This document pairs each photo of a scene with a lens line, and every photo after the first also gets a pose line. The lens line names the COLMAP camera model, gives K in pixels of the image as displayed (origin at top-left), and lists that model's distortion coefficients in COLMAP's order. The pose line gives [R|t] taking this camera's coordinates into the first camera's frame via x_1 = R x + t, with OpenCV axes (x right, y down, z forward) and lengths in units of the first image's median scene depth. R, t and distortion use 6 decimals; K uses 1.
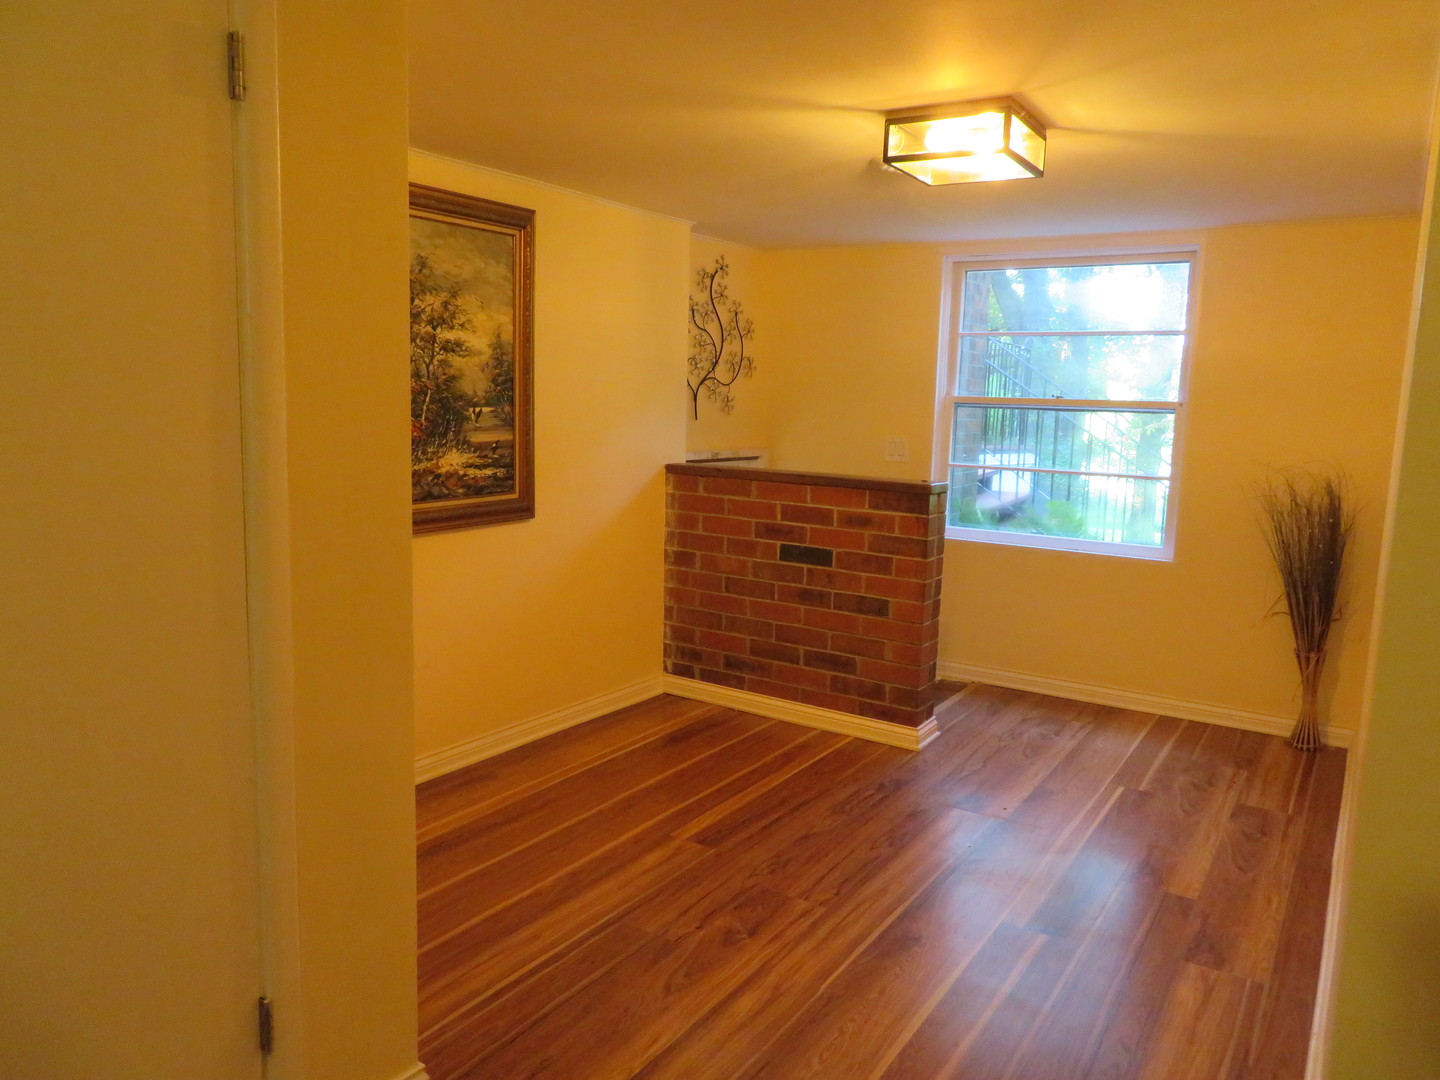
lens RADIAL K [[1023.4, 0, 718.6], [0, 1023.4, 540.7], [0, 0, 1]] dist [-0.008876, -0.000739]
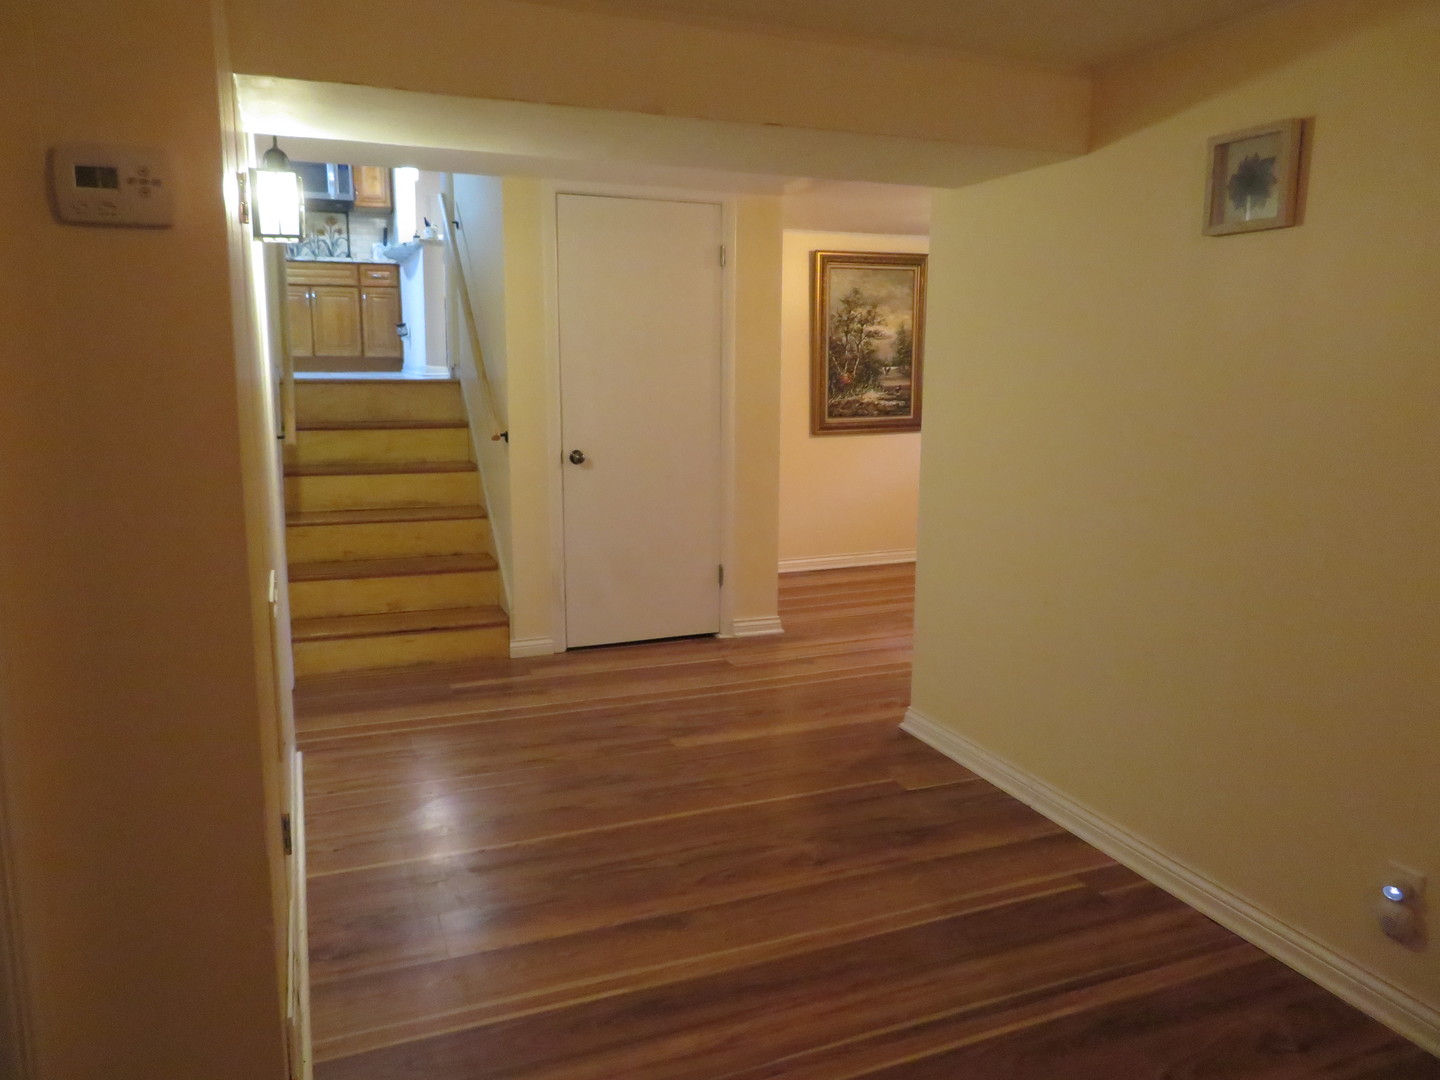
lens RADIAL K [[1023.4, 0, 714.3], [0, 1023.4, 536.1], [0, 0, 1]] dist [-0.008876, -0.000739]
pose [[0.819353, 0.070517, -0.568936, 0.576339], [-0.057983, 0.997511, 0.040134, 0.116690], [0.570350, 0.000104, 0.821402, -0.683603]]
